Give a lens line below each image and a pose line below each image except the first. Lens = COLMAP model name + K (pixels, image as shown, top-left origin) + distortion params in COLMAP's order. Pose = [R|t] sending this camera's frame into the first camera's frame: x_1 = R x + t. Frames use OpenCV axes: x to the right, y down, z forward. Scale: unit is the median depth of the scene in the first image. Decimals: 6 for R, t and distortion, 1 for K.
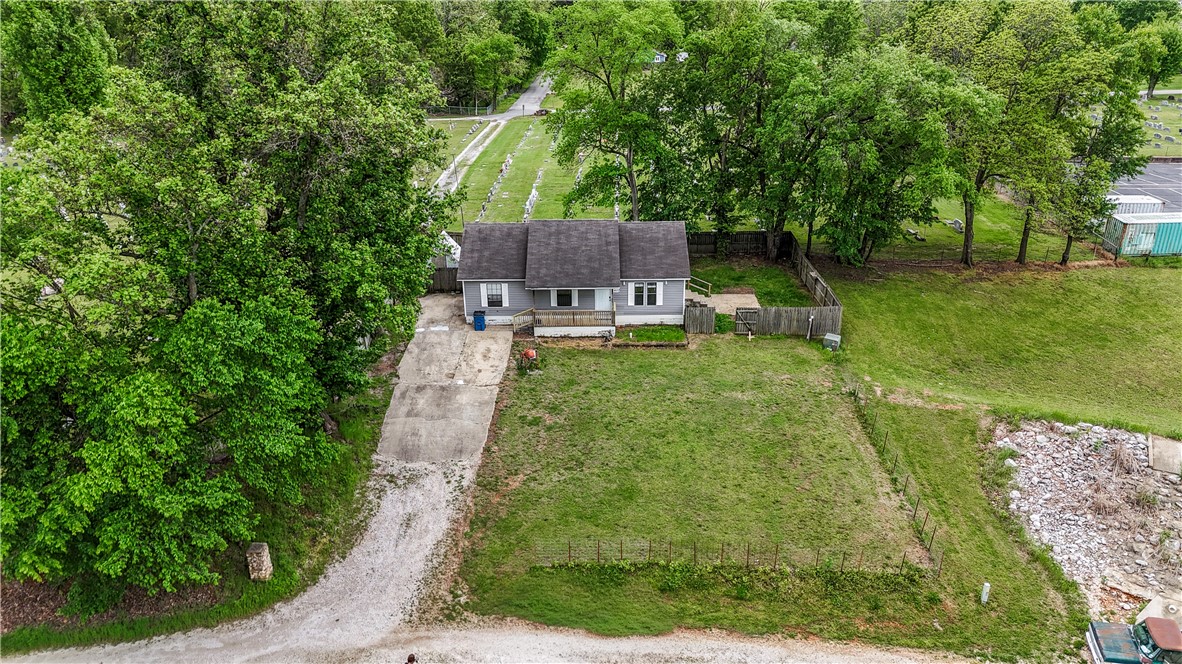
lens RADIAL K [[822.4, 0, 579.0], [0, 822.4, 330.6], [0, 0, 1]] dist [0.032413, -0.007490]
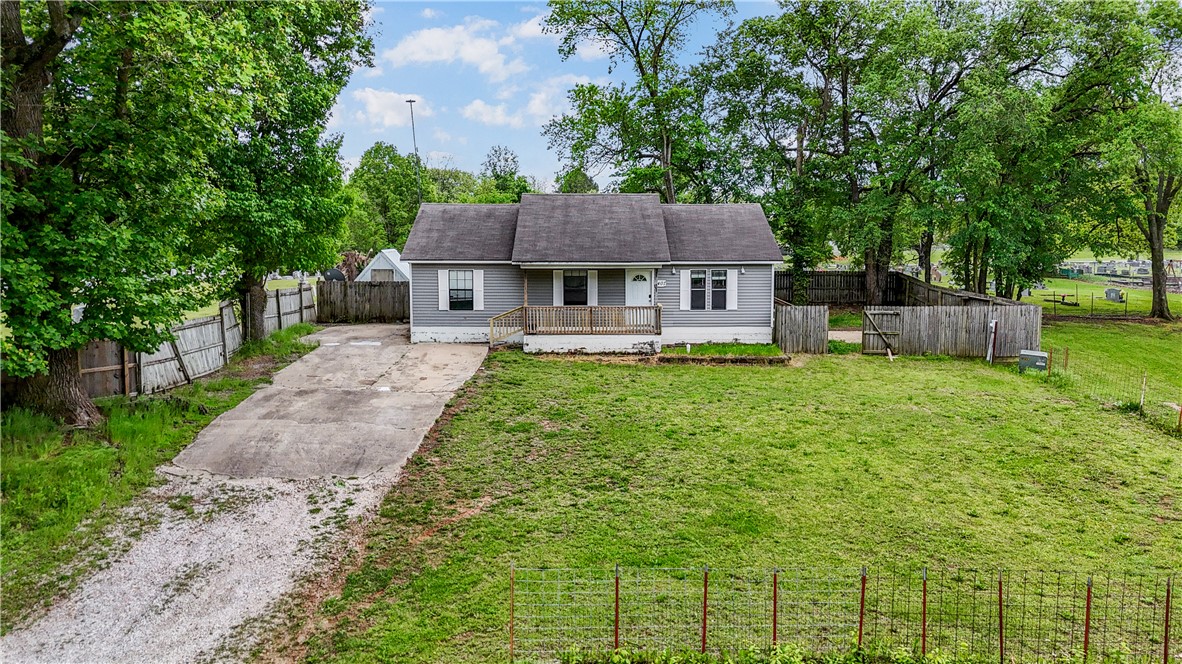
lens RADIAL K [[822.4, 0, 579.0], [0, 822.4, 330.6], [0, 0, 1]] dist [0.032413, -0.007490]
pose [[0.999851, 0.014298, 0.009674, -0.021089], [-0.010578, 0.950288, -0.311191, 0.177433], [-0.013642, 0.311042, 0.950298, 0.438406]]
